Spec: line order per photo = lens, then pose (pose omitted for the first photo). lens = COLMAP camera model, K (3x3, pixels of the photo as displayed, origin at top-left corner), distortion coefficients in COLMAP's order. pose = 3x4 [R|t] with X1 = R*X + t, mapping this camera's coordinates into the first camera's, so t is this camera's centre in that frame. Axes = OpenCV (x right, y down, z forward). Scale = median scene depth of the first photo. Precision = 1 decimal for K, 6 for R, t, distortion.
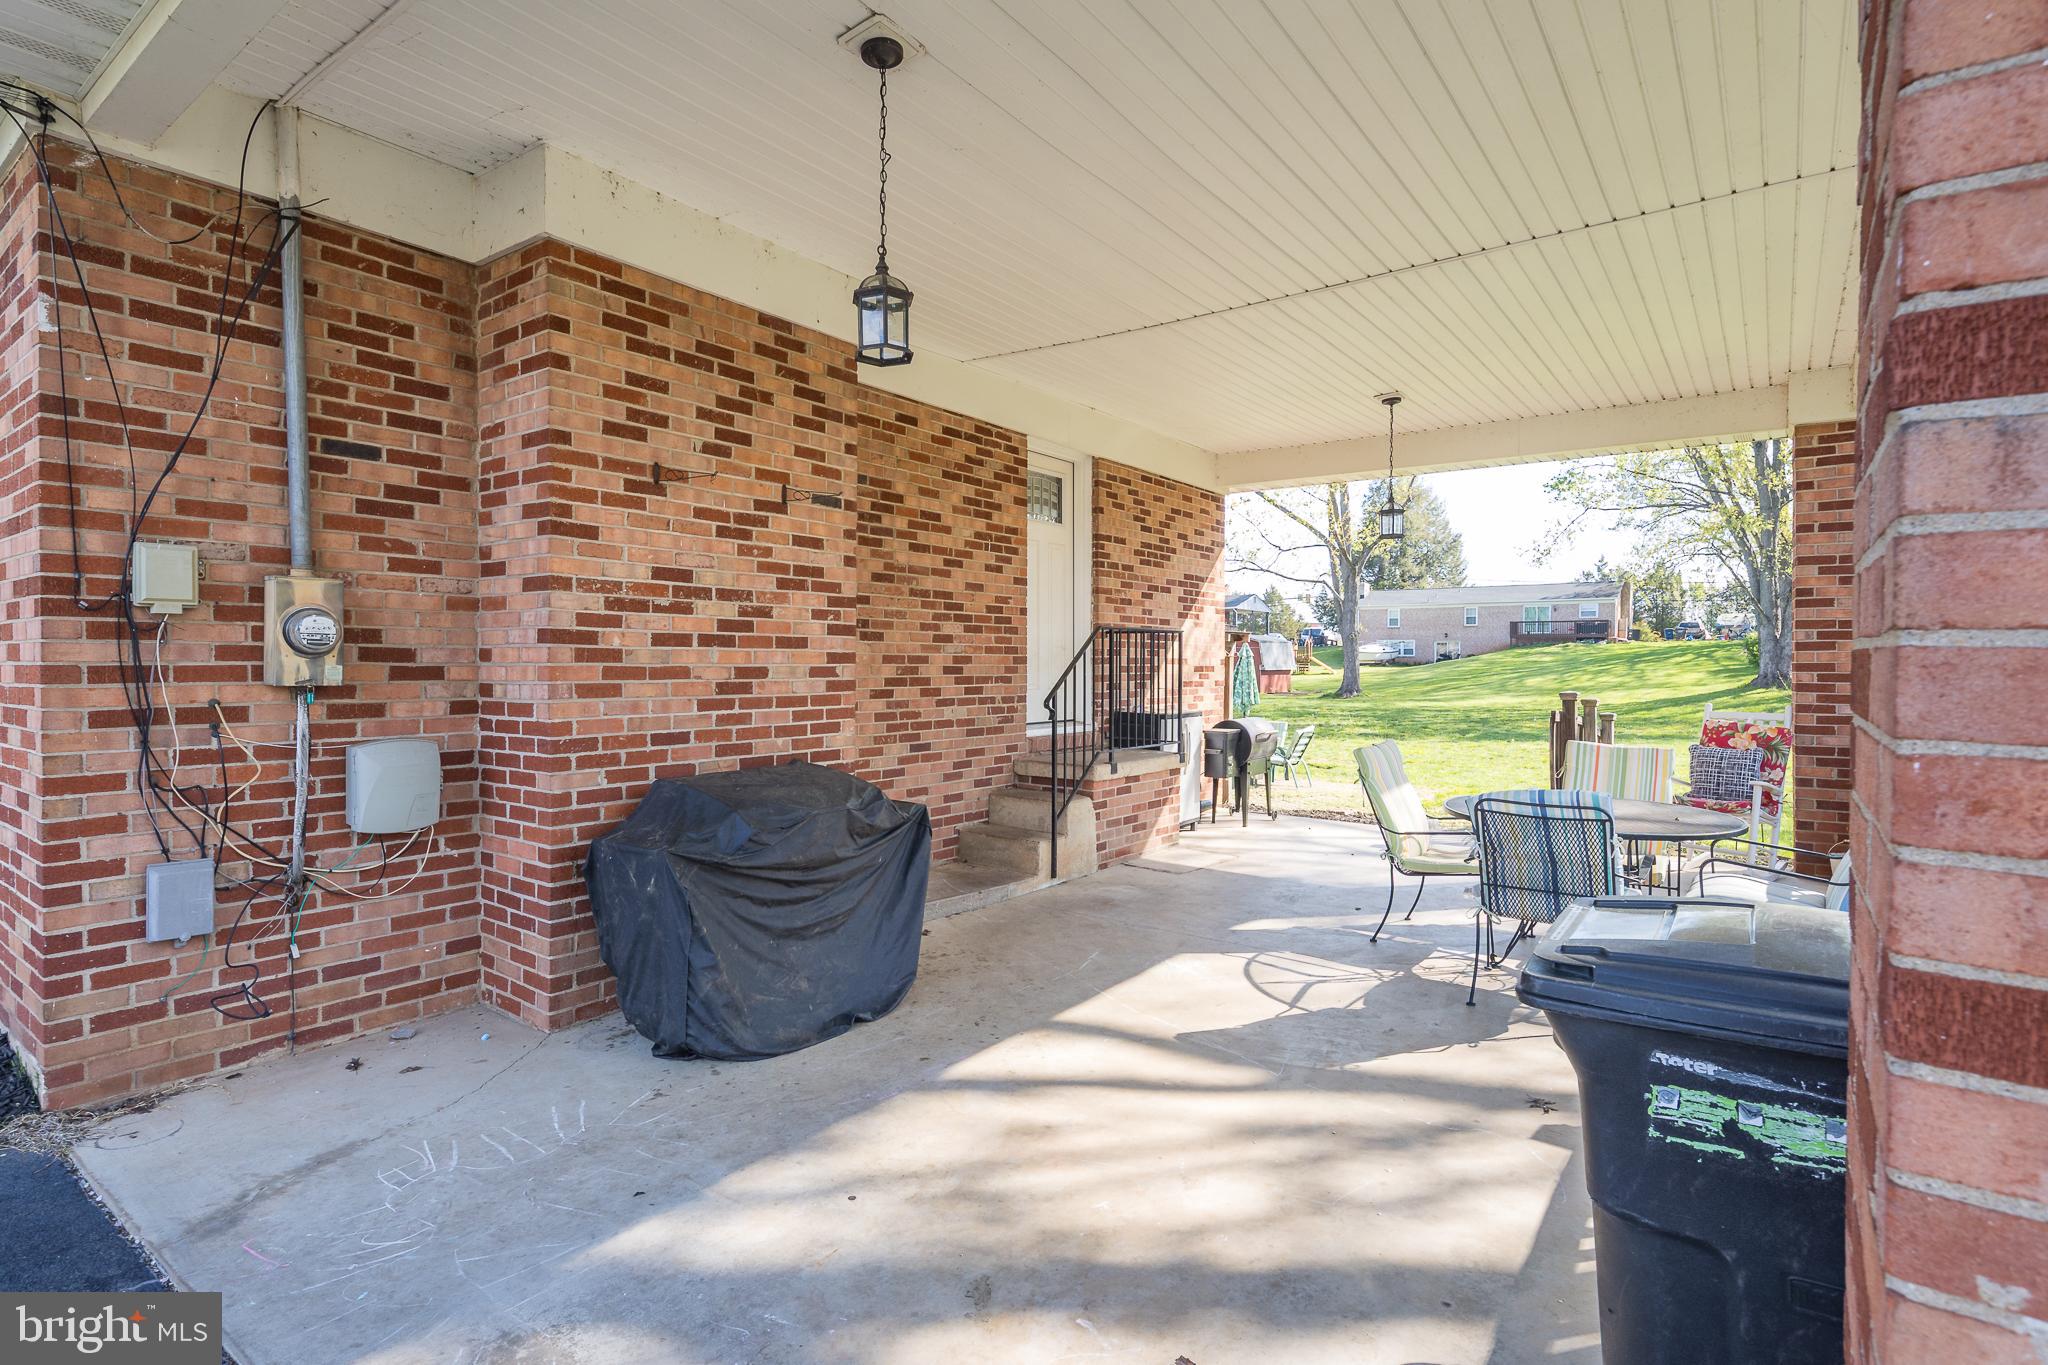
lens RADIAL K [[1006.0, 0, 1019.5], [0, 1006.0, 667.3], [0, 0, 1]] dist [0.003602, -0.004944]
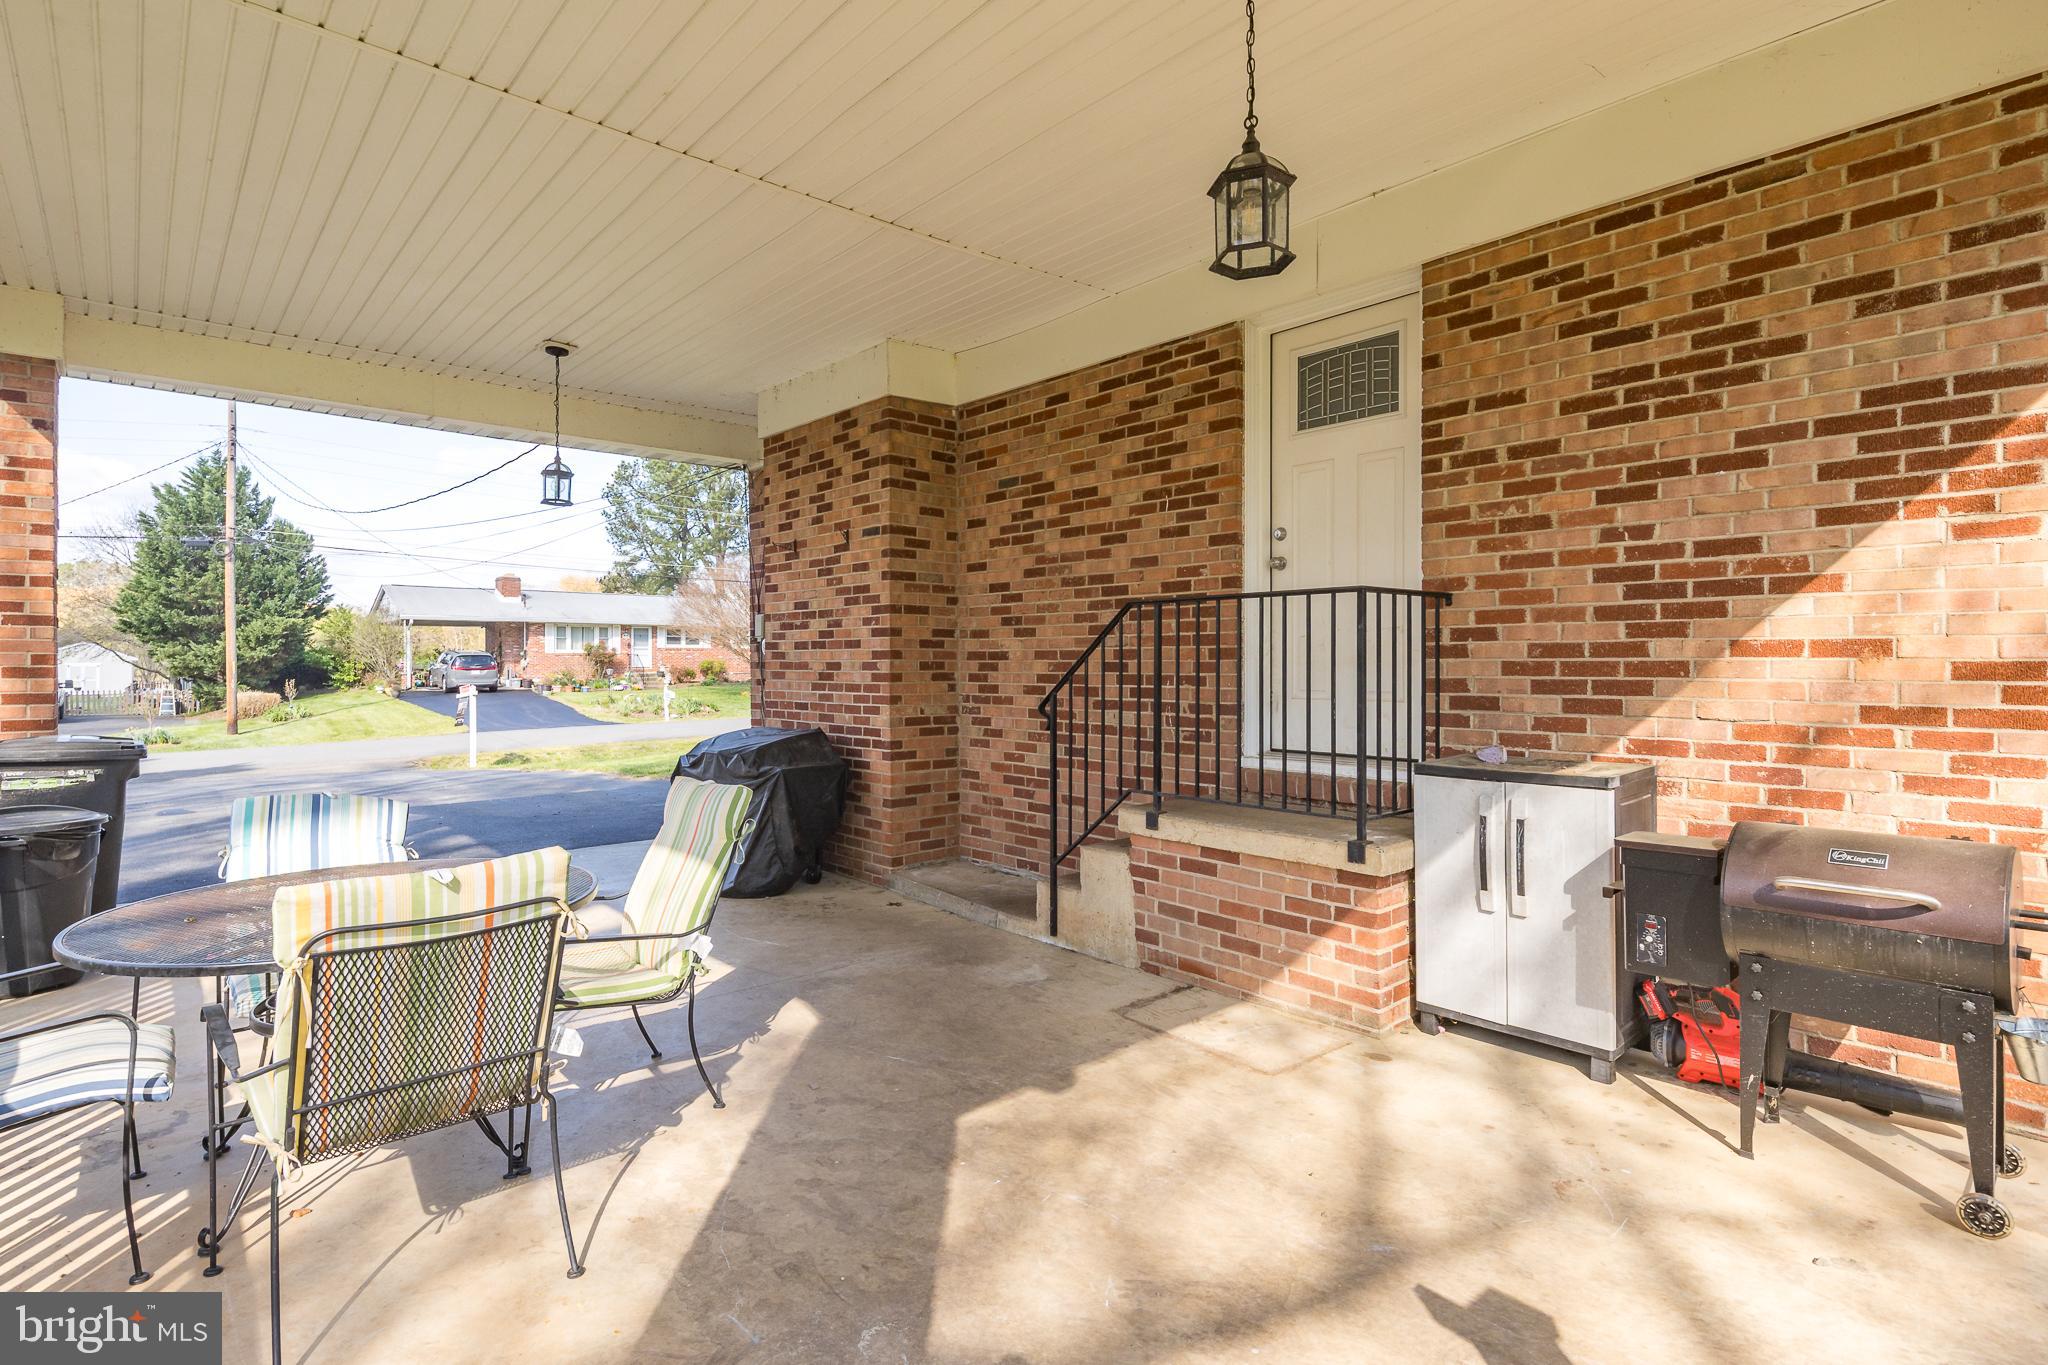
lens RADIAL K [[1006.0, 0, 1019.5], [0, 1006.0, 667.3], [0, 0, 1]] dist [0.003602, -0.004944]
pose [[-0.201417, 0.000061, -0.979506, 1.027614], [-0.005826, 0.999982, 0.001261, 0.003426], [0.979488, 0.005961, -0.201413, 1.457257]]
